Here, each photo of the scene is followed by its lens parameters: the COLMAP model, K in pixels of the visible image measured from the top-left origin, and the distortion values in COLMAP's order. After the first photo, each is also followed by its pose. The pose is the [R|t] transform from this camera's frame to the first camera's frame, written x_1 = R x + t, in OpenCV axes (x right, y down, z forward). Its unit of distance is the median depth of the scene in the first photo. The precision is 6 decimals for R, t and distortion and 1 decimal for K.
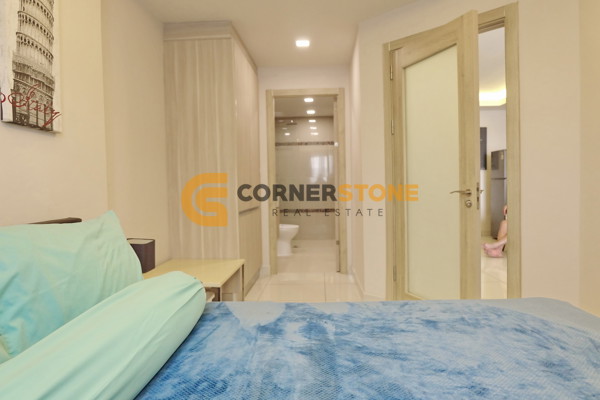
lens RADIAL K [[404.6, 0, 304.1], [0, 404.6, 197.8], [0, 0, 1]] dist [-0.060897, 0.052191]
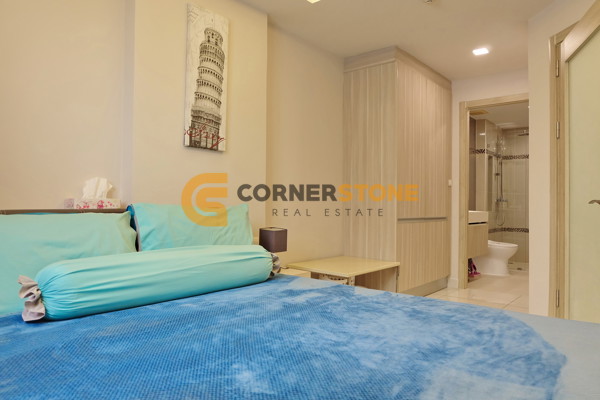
lens RADIAL K [[404.6, 0, 304.1], [0, 404.6, 197.8], [0, 0, 1]] dist [-0.060897, 0.052191]
pose [[0.793410, 0.022177, -0.608283, 0.611708], [-0.048596, 0.998454, -0.026984, 0.043516], [0.606744, 0.050970, 0.793261, -0.030507]]
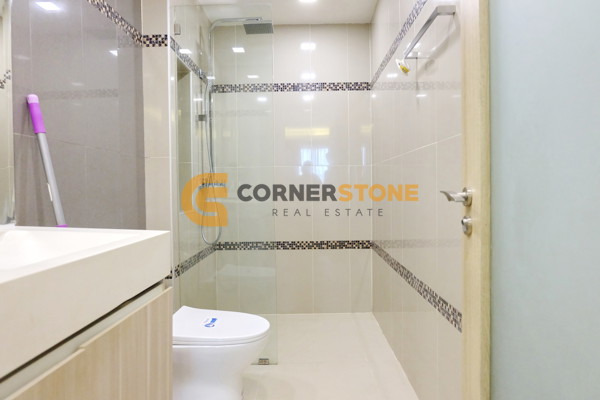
lens RADIAL K [[404.6, 0, 304.1], [0, 404.6, 197.8], [0, 0, 1]] dist [-0.060897, 0.052191]
pose [[0.998872, 0.001415, 0.047471, 0.022120], [-0.000729, 0.999895, -0.014461, -0.052119], [-0.047486, 0.014410, 0.998768, 2.770142]]
